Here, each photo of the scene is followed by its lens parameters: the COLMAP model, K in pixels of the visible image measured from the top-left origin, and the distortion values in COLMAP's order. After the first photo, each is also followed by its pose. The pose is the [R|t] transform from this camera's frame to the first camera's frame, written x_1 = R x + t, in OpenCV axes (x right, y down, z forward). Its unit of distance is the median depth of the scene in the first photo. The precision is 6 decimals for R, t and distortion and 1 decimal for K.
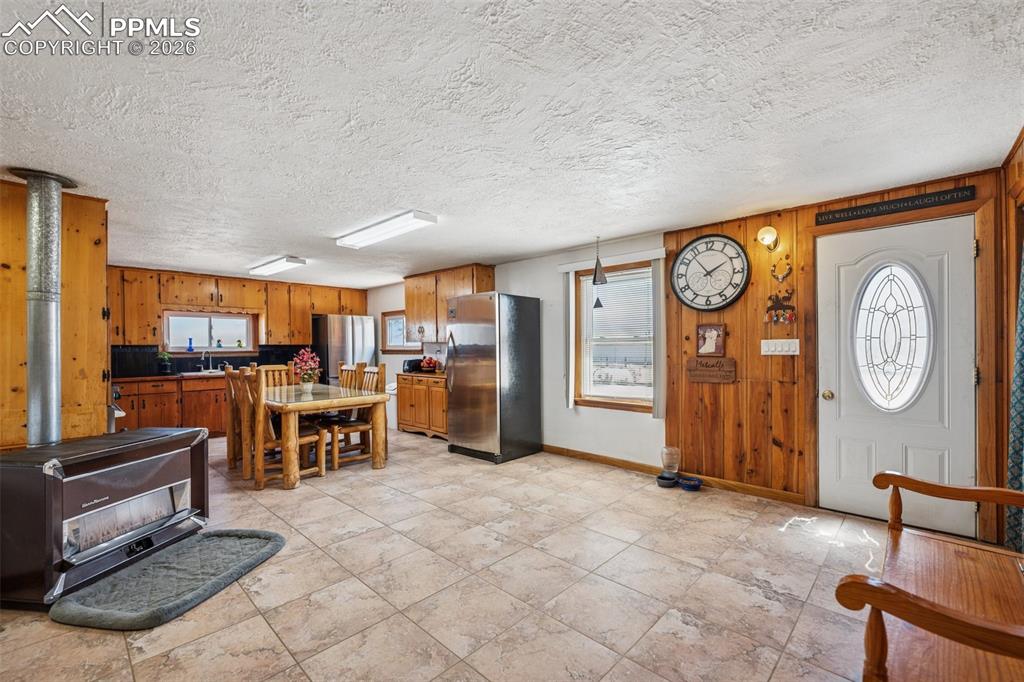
lens RADIAL K [[431.4, 0, 499.5], [0, 431.4, 349.1], [0, 0, 1]] dist [-0.000475, 0.000085]
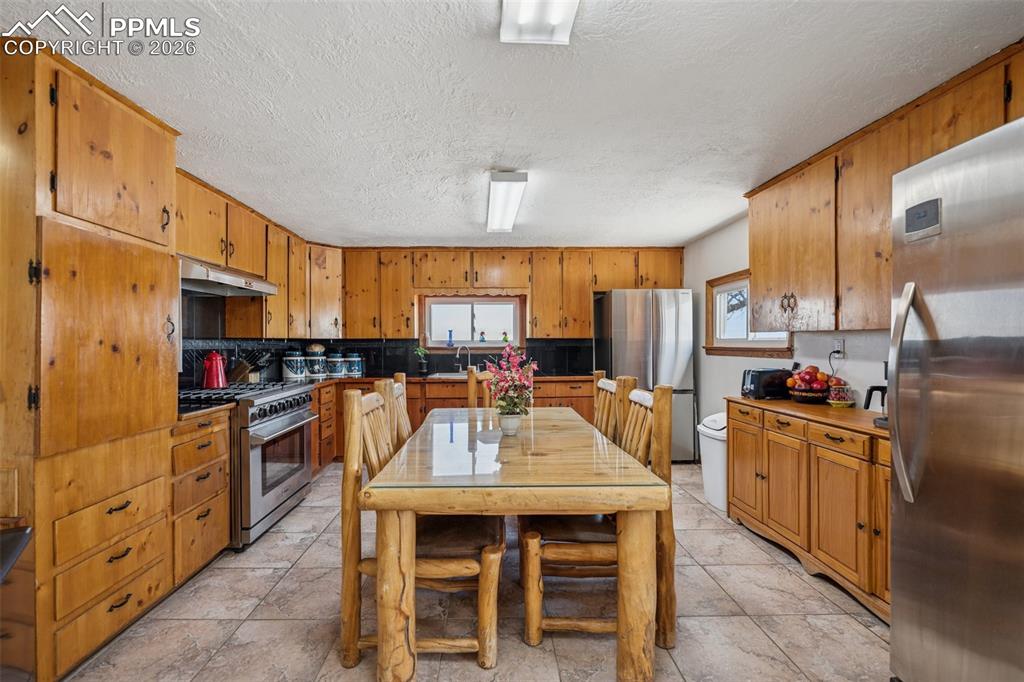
lens RADIAL K [[431.4, 0, 499.5], [0, 431.4, 349.1], [0, 0, 1]] dist [-0.000475, 0.000085]
pose [[0.718416, 0.015612, -0.695439, -0.087017], [-0.007264, 0.999862, 0.014942, -0.002448], [0.695576, -0.005684, 0.718430, 0.479779]]
